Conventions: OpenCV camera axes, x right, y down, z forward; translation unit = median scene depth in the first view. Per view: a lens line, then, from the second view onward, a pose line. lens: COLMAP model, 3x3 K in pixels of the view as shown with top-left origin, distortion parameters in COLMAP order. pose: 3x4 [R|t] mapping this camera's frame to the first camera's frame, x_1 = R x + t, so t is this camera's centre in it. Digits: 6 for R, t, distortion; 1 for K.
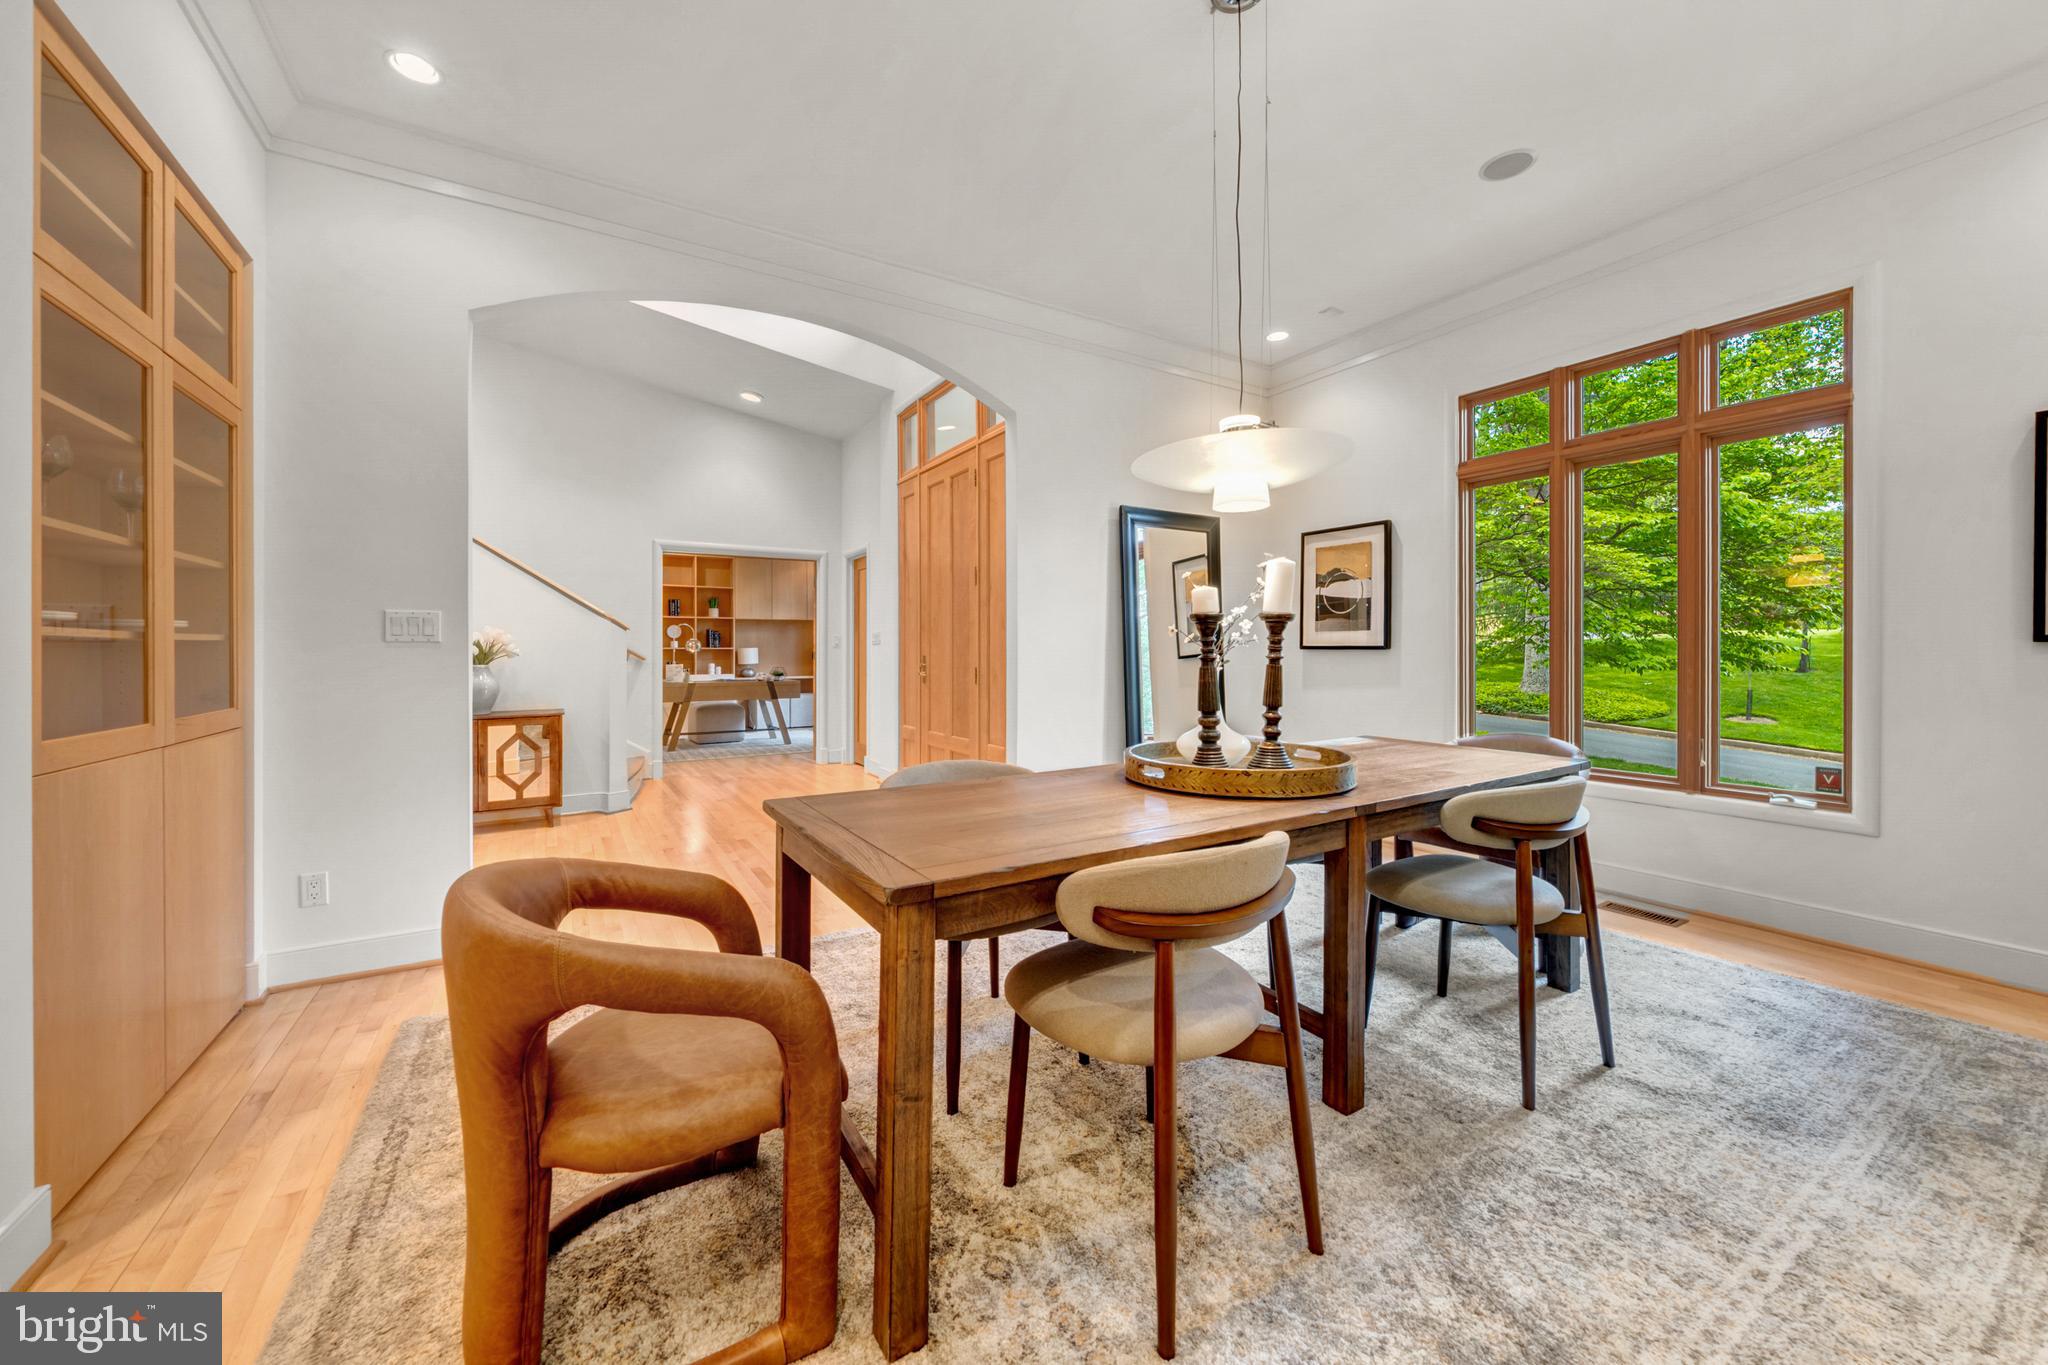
lens RADIAL K [[728.5, 0, 1024.4], [0, 728.5, 649.9], [0, 0, 1]] dist [-0.001169, -0.000073]
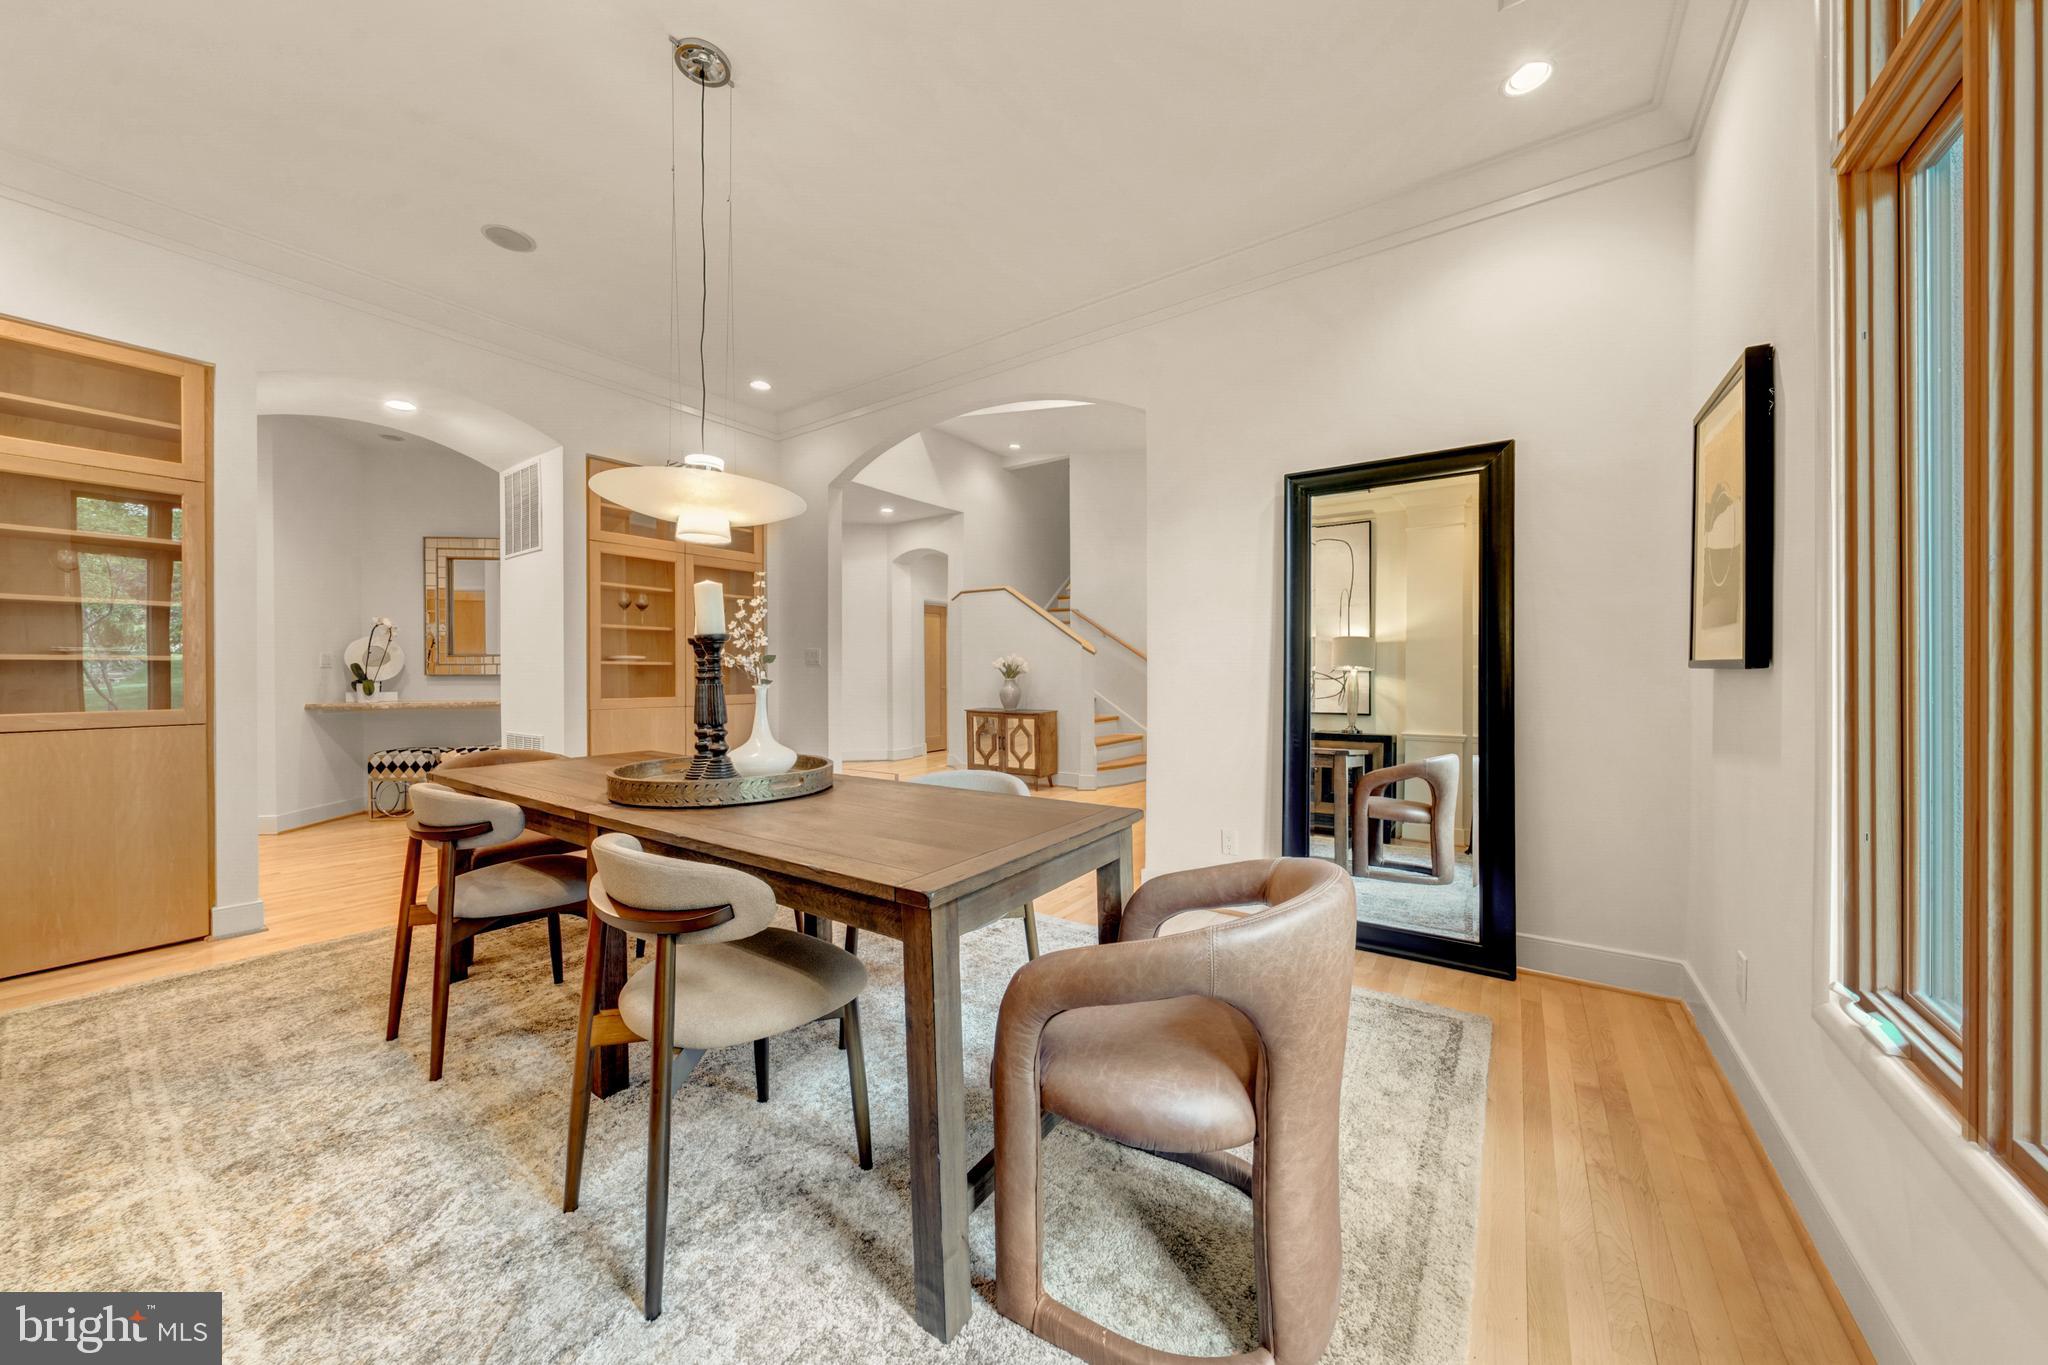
lens RADIAL K [[704.6, 0, 1024.5], [0, 704.6, 673.0], [0, 0, 1]] dist [-0.000781, -0.000055]
pose [[0.384928, 0.007807, -0.922914, 0.679109], [0.000739, 0.999961, 0.008767, -0.003190], [0.922946, -0.004057, 0.384907, 0.483756]]
